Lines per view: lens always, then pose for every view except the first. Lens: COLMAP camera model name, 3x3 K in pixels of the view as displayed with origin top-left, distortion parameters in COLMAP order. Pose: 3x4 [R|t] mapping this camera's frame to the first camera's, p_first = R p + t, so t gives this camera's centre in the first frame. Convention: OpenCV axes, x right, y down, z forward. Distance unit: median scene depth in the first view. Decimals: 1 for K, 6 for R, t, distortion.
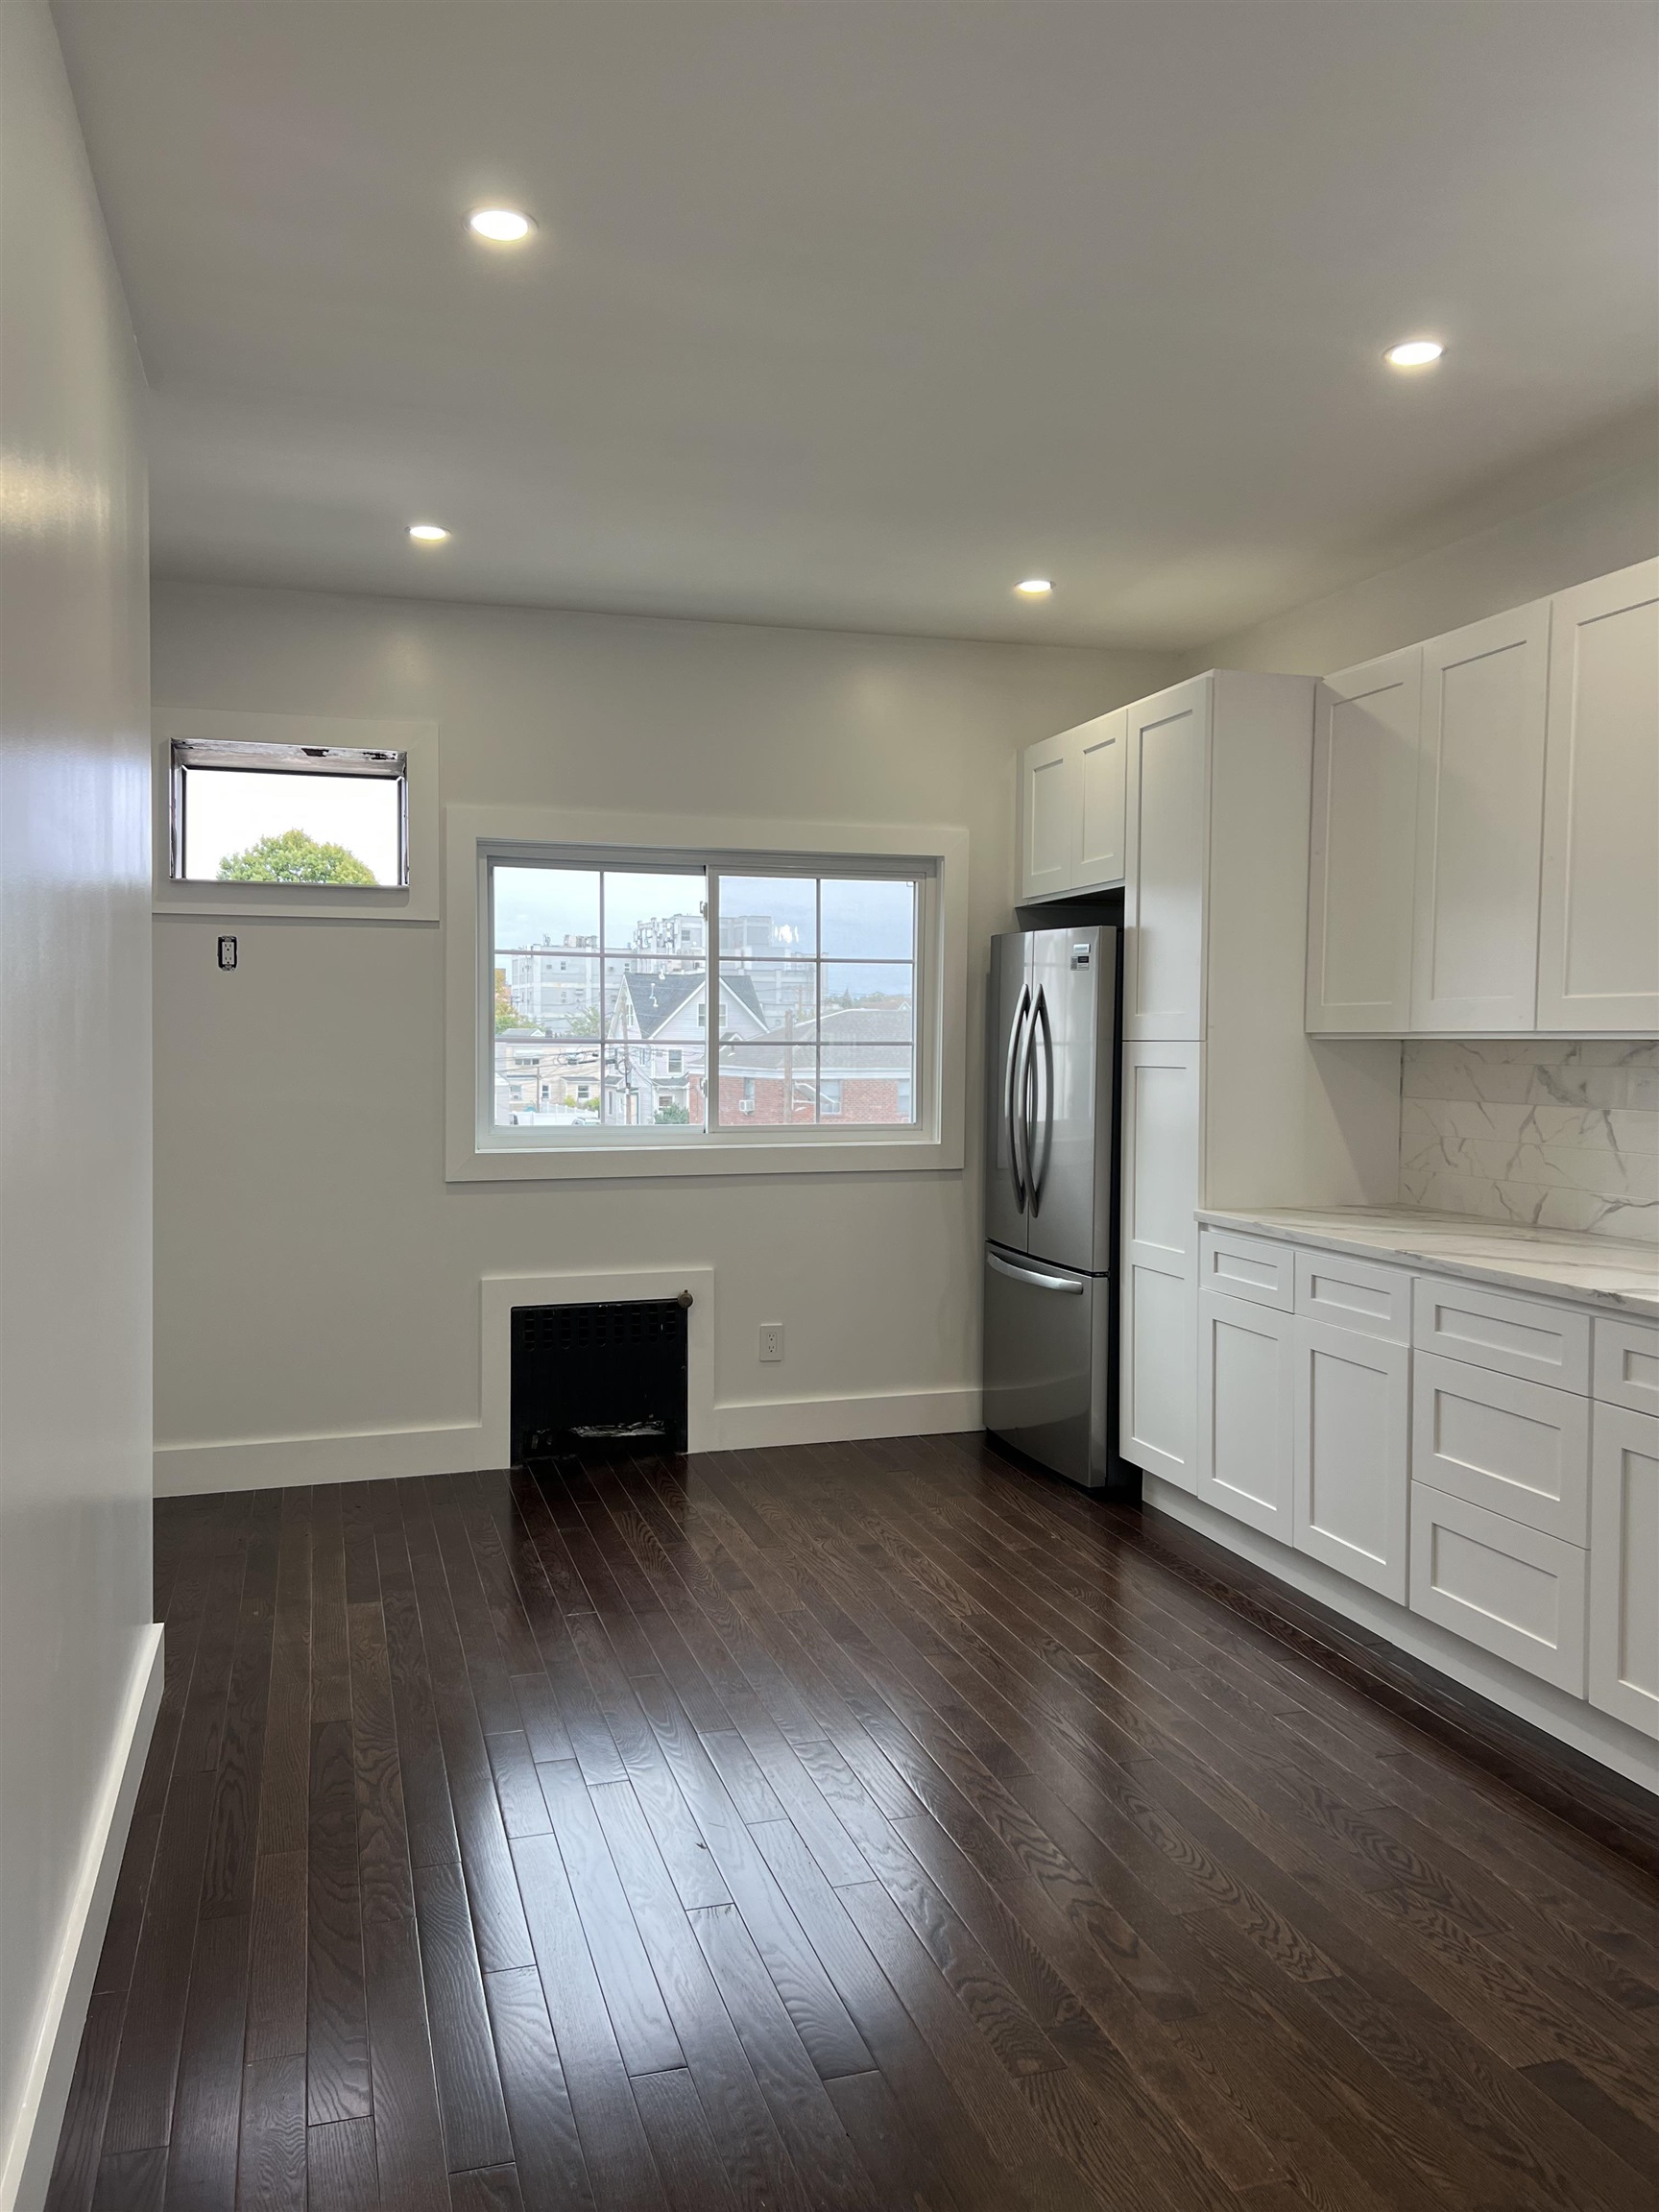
lens RADIAL K [[1654.4, 0, 808.1], [0, 1654.4, 1103.6], [0, 0, 1]] dist [0.041791, -0.043230]
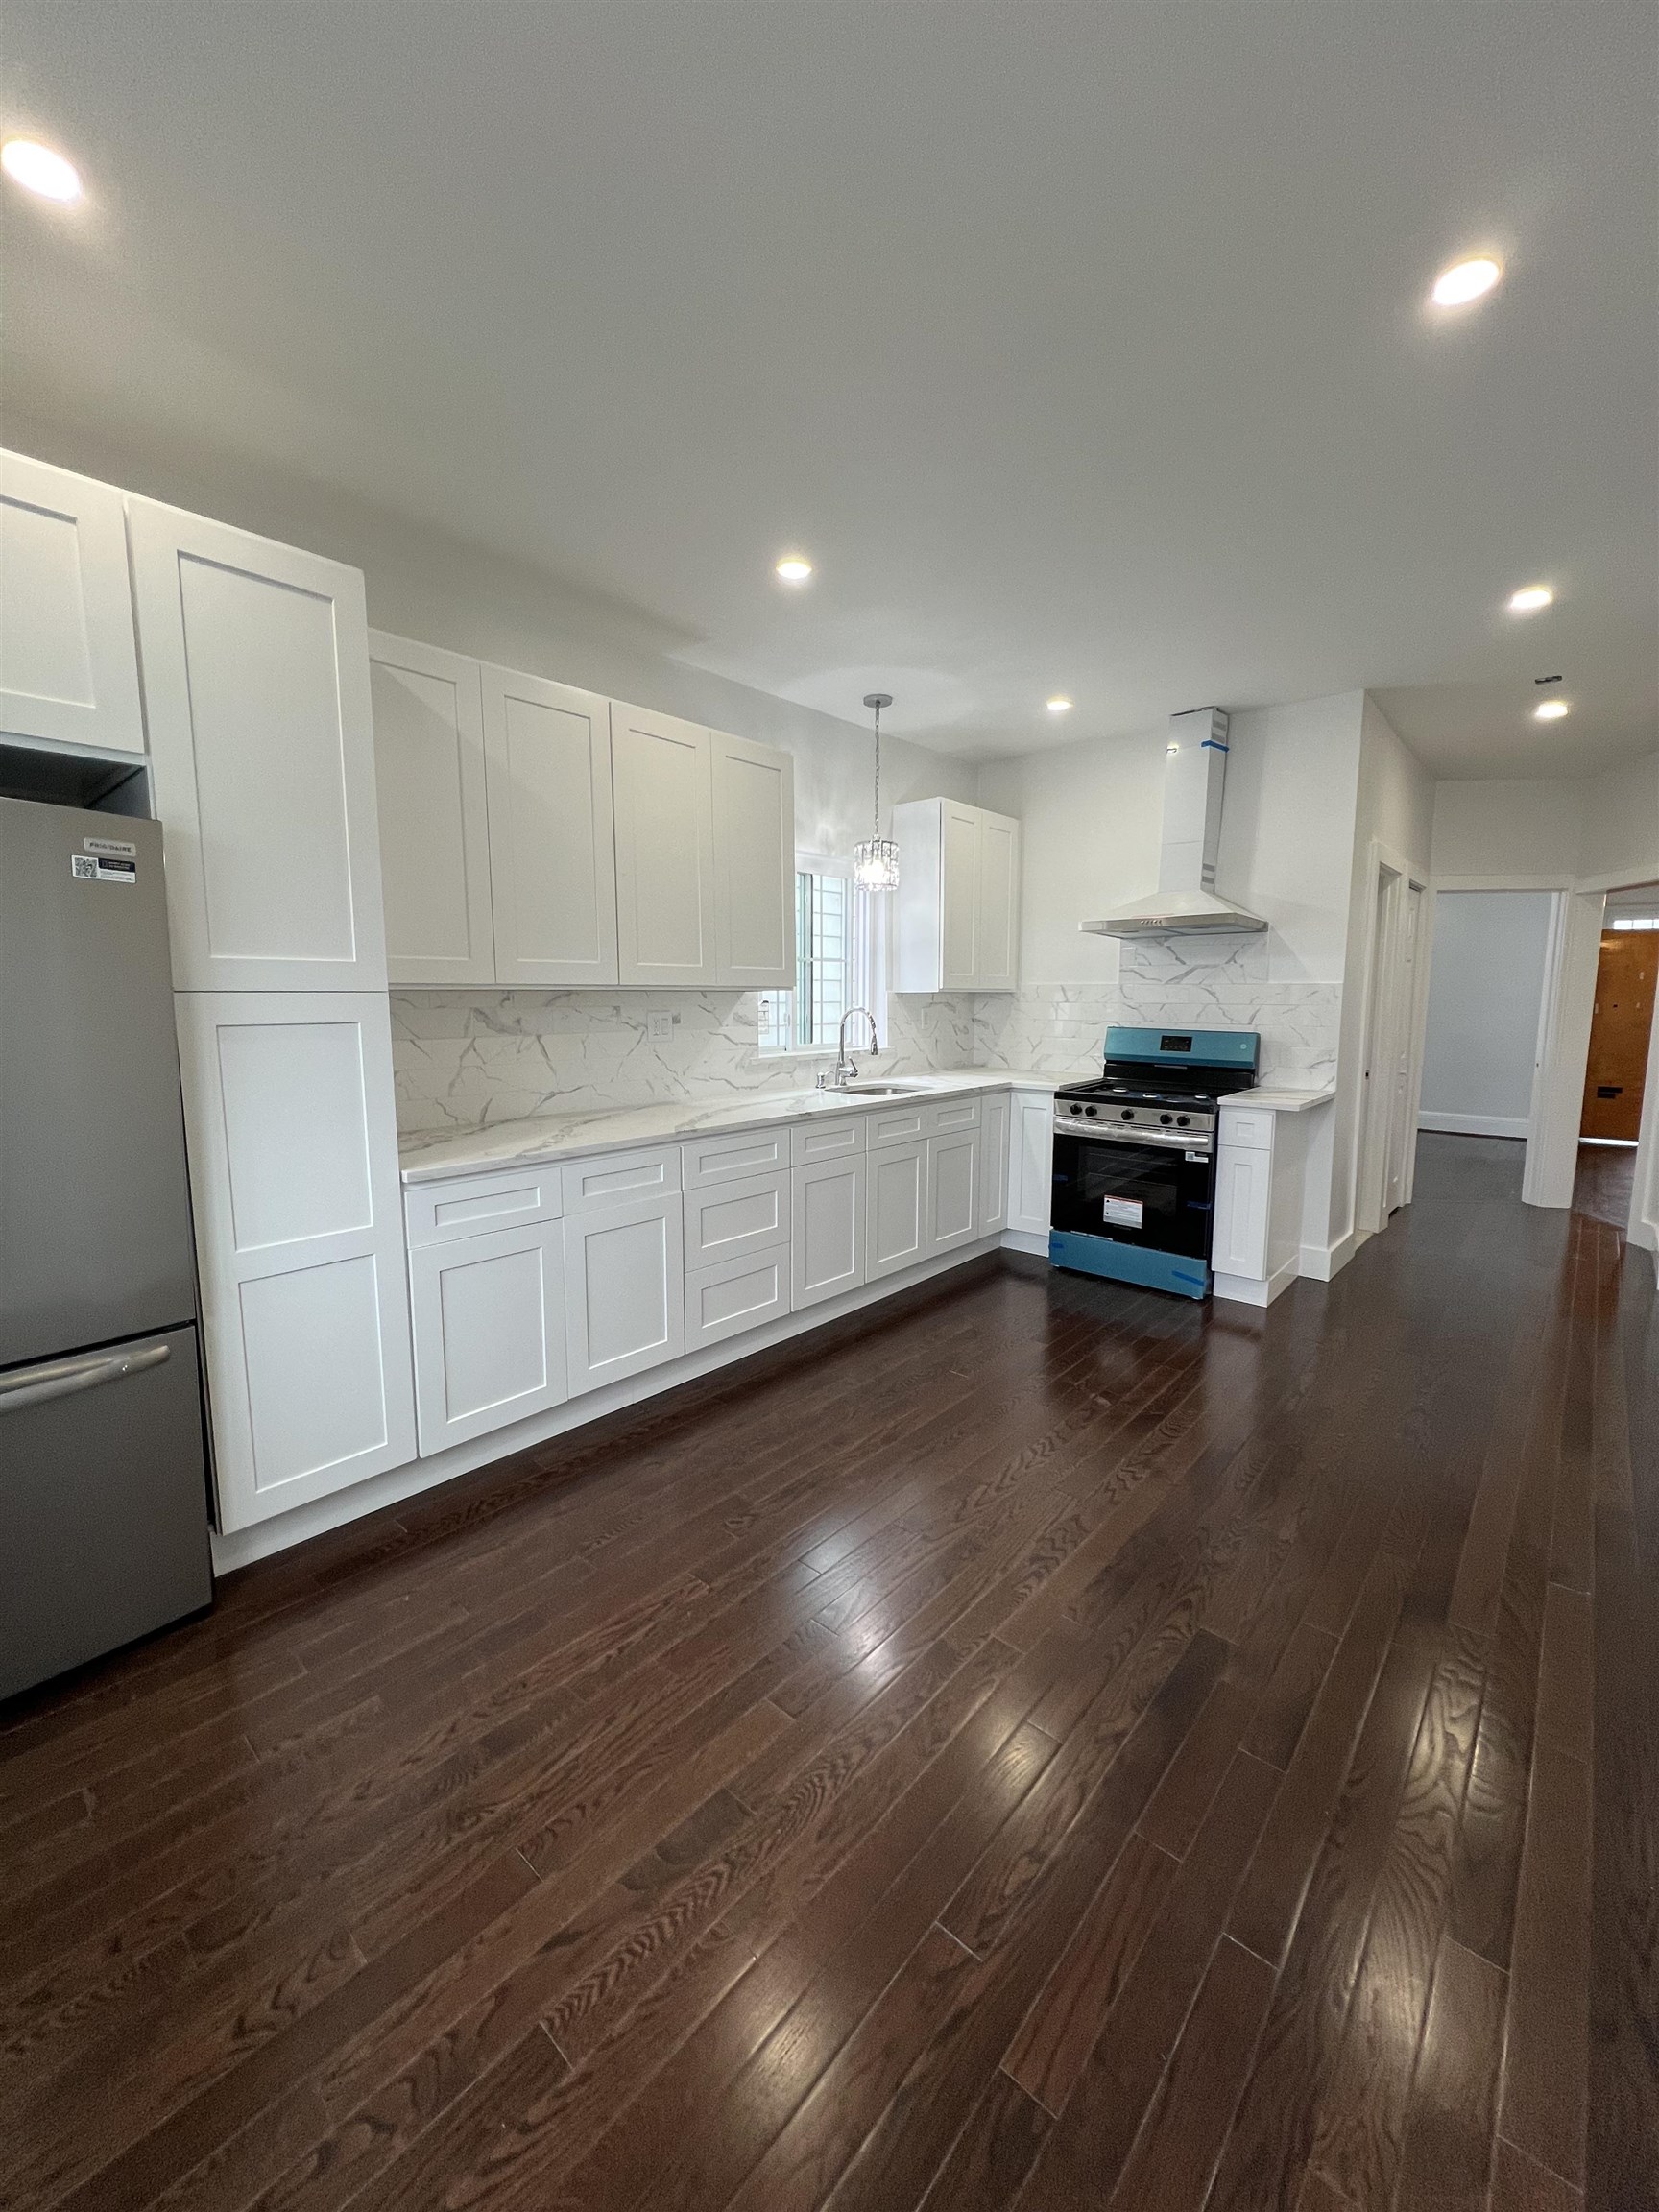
lens RADIAL K [[879.4, 0, 836.5], [0, 879.4, 1098.4], [0, 0, 1]] dist [-0.002711, -0.000092]
pose [[-0.540385, -0.108118, 0.834442, -0.356698], [0.027271, 0.988939, 0.145797, -0.049470], [-0.840976, 0.101542, -0.531459, 1.204056]]
